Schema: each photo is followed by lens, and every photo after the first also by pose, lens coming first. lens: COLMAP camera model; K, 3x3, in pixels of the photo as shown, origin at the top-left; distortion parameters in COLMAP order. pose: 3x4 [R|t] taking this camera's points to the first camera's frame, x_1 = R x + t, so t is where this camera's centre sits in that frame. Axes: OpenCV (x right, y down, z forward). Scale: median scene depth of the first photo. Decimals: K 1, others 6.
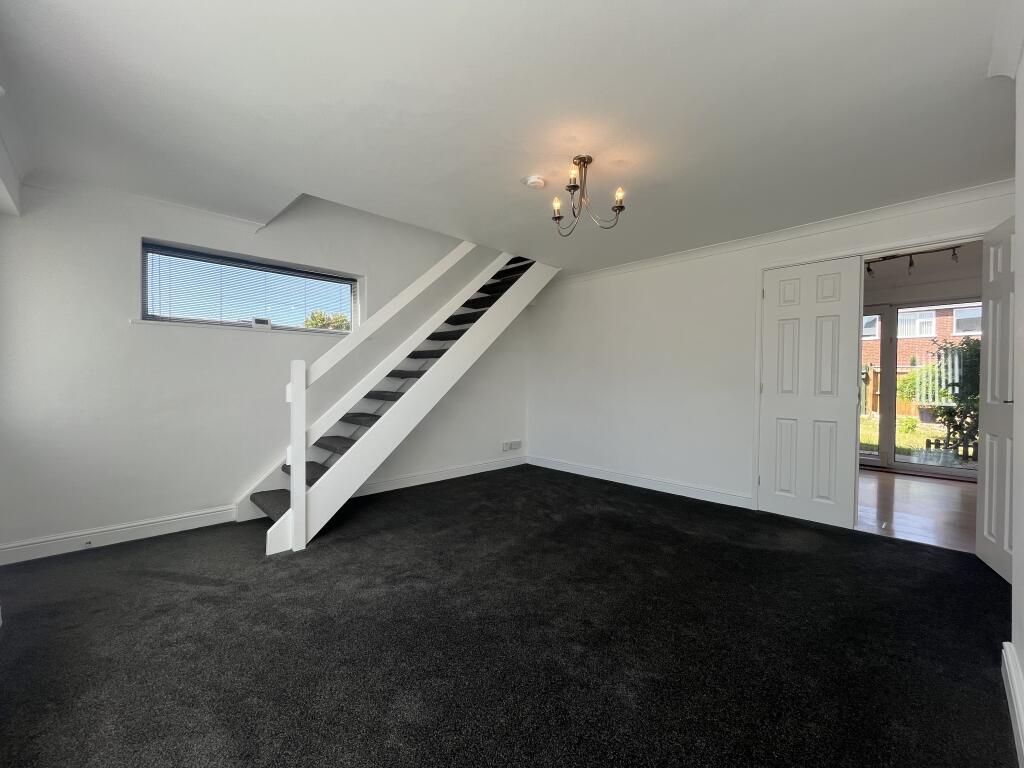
lens RADIAL K [[419.3, 0, 510.1], [0, 419.3, 387.3], [0, 0, 1]] dist [-0.004127, 0.000740]
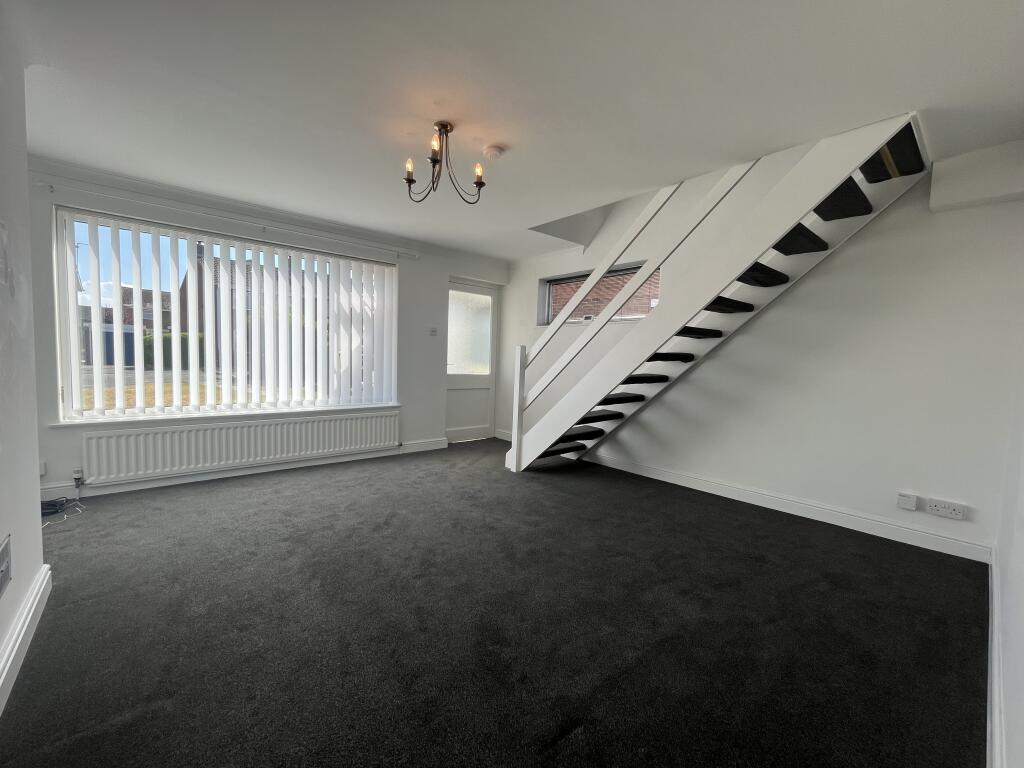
lens RADIAL K [[419.3, 0, 514.5], [0, 419.3, 382.4], [0, 0, 1]] dist [-0.004127, 0.000740]
pose [[-0.045462, 0.062338, -0.997019, 0.964146], [-0.039221, 0.997170, 0.064136, -0.035947], [0.998196, 0.042020, -0.042888, 0.999030]]
